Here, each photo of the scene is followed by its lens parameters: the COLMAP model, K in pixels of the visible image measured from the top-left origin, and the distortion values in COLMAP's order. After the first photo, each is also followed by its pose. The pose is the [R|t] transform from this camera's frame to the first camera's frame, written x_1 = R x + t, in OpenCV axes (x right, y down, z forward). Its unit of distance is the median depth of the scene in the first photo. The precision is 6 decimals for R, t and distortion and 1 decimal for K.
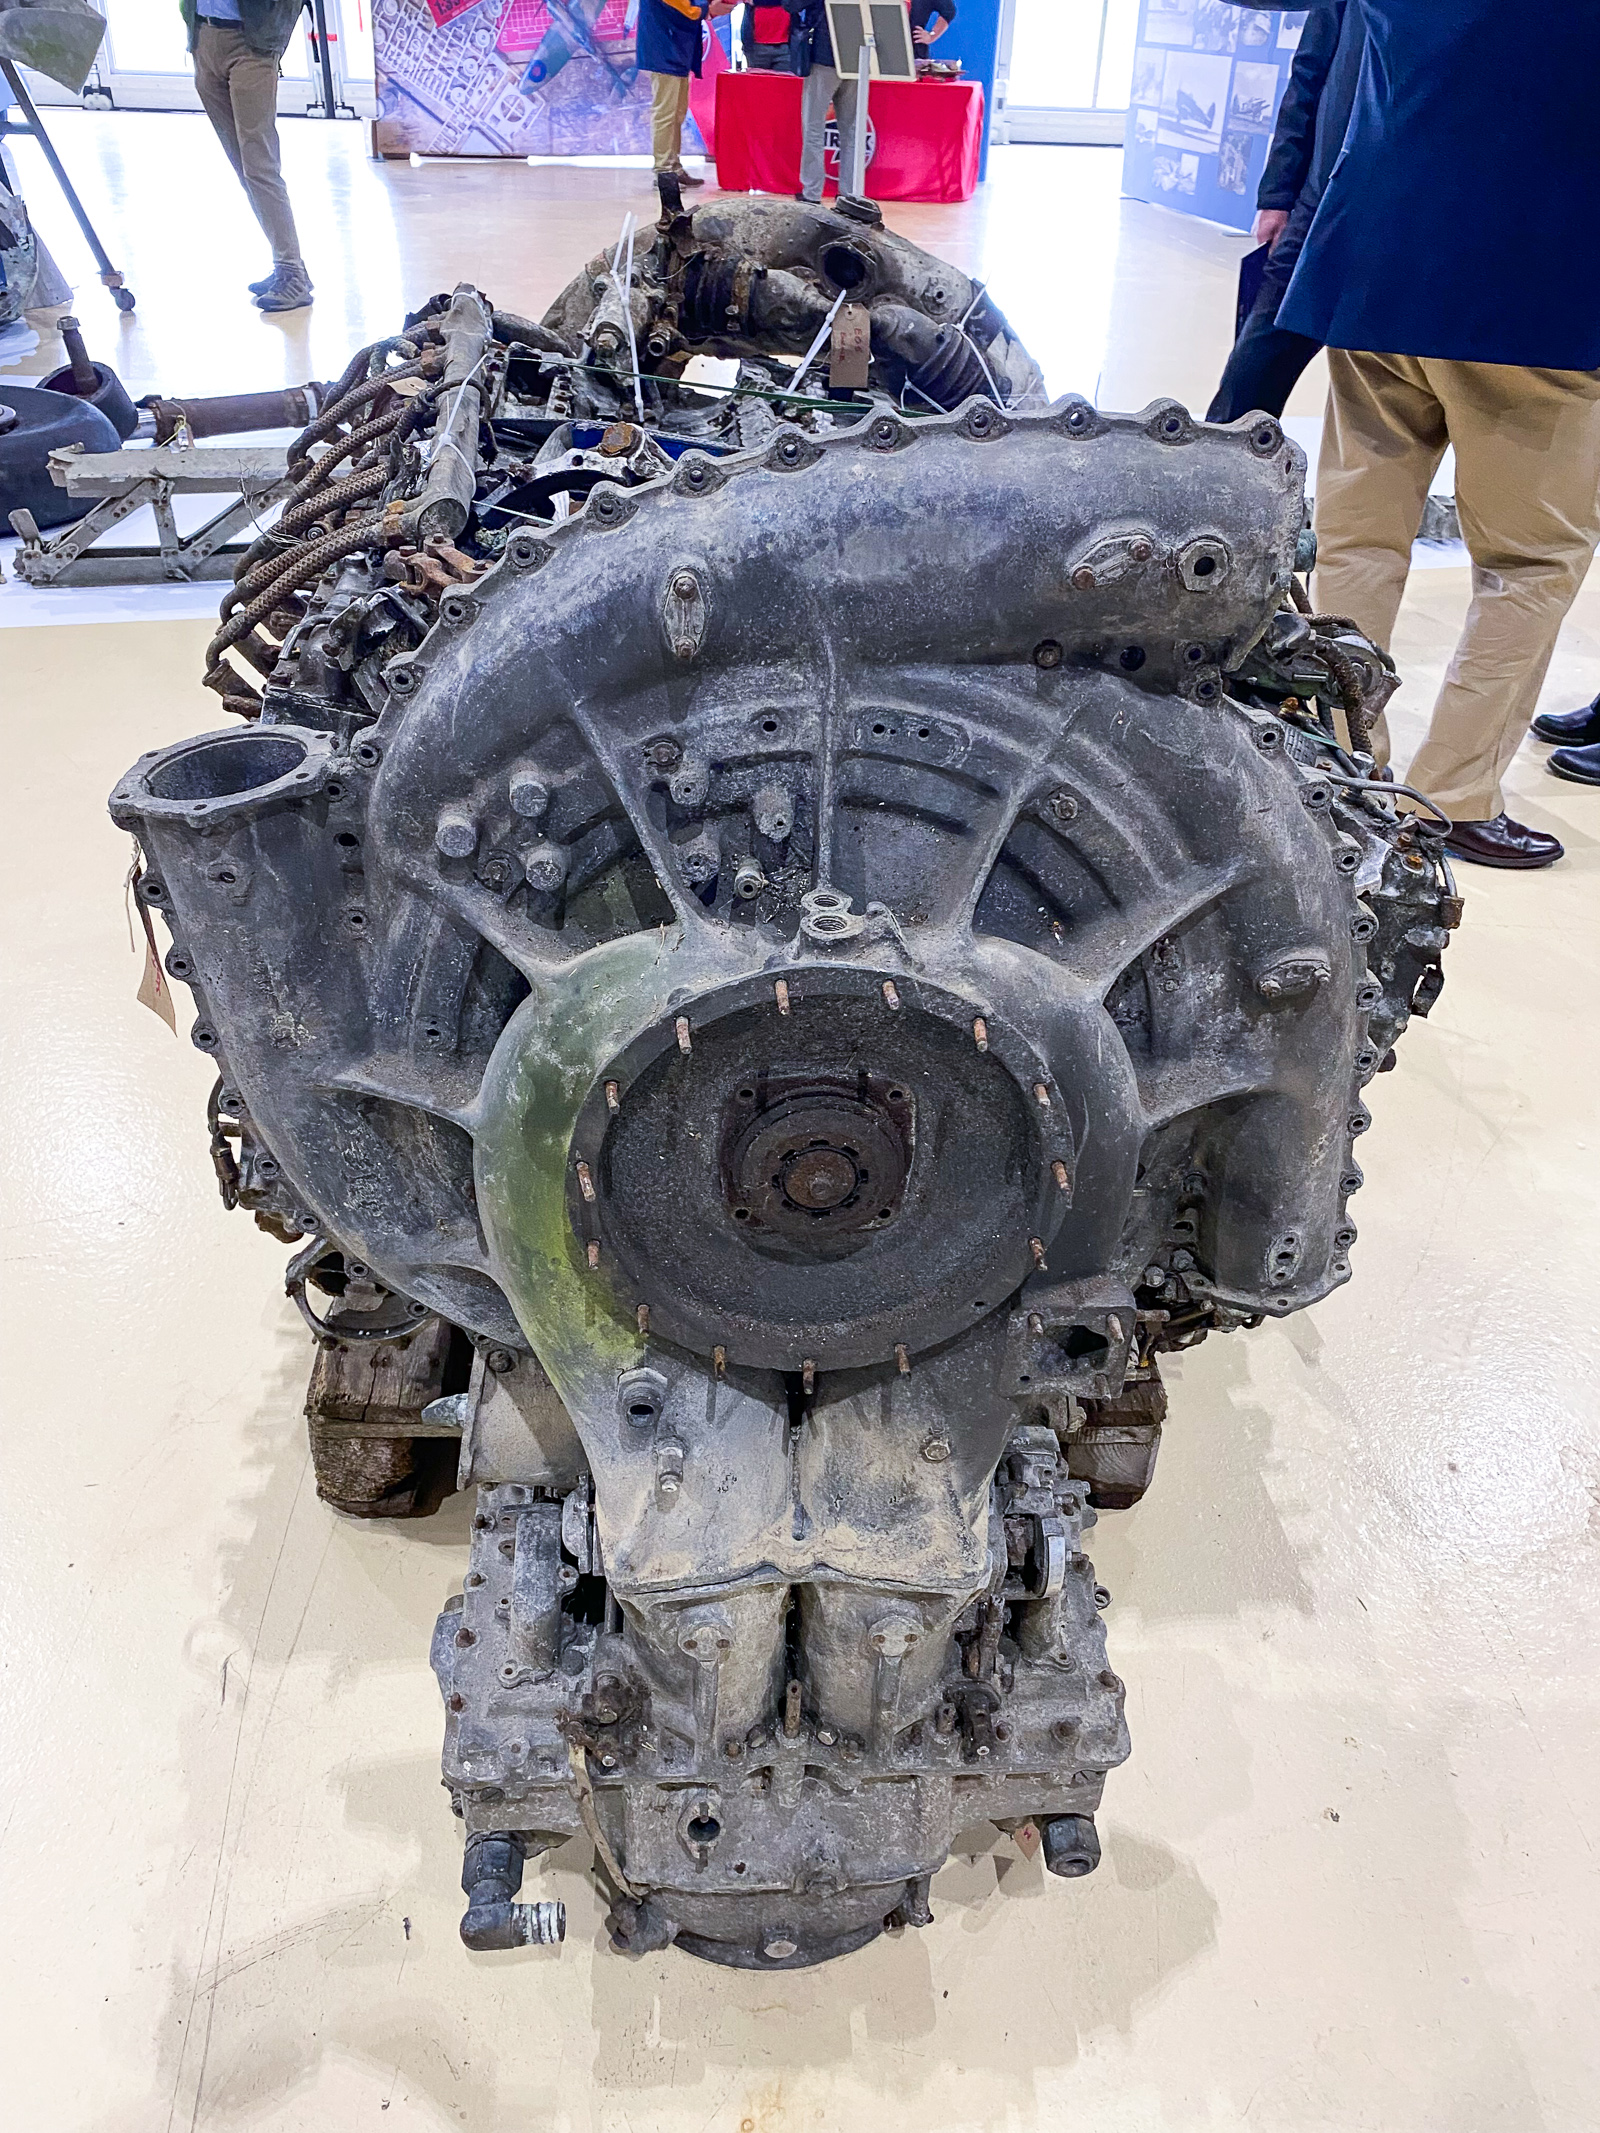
lens RADIAL K [[1578.6, 0, 800.0], [0, 1578.6, 1066.5], [0, 0, 1]] dist [0.058958, -0.089167]
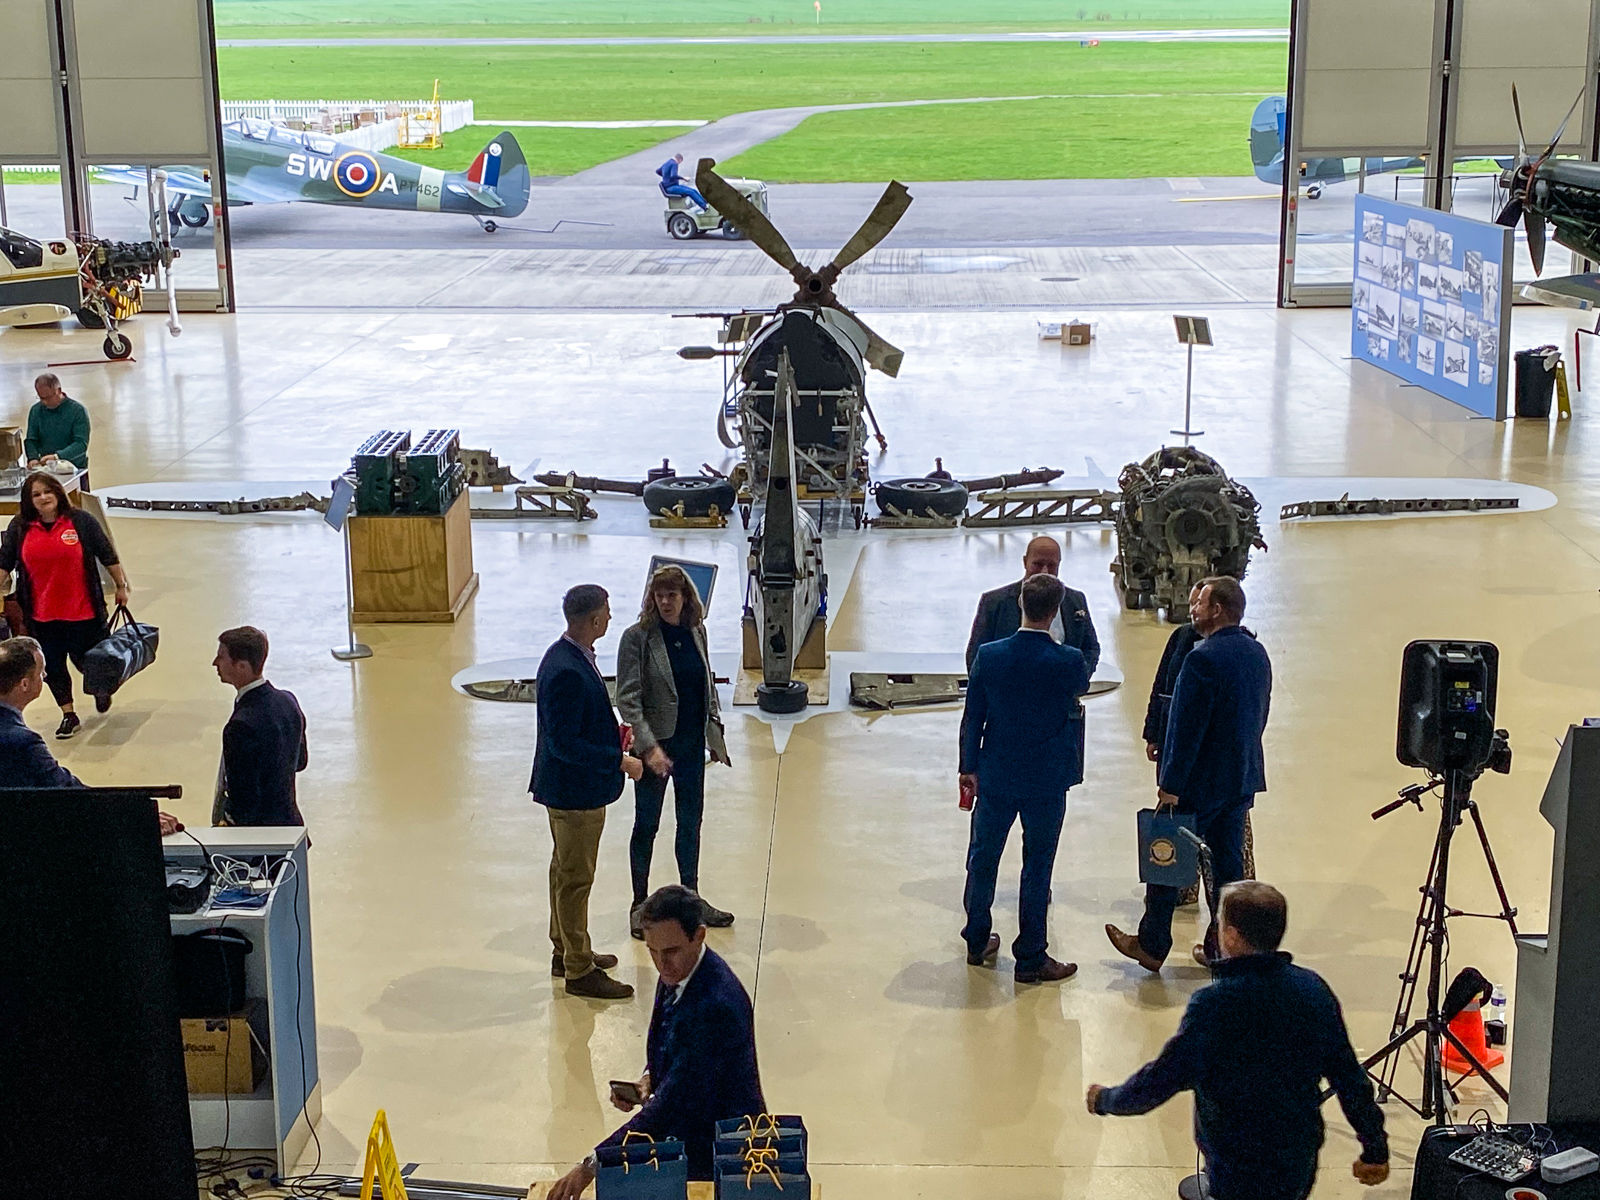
lens RADIAL K [[2318.5, 0, 800.0], [0, 2318.5, 600.0], [0, 0, 1]] dist [0.011347, 0.005051]
pose [[0.991041, -0.015852, -0.132614, -0.286482], [-0.030089, 0.940905, -0.337331, 3.105049], [0.130124, 0.338299, 0.931999, -7.390636]]
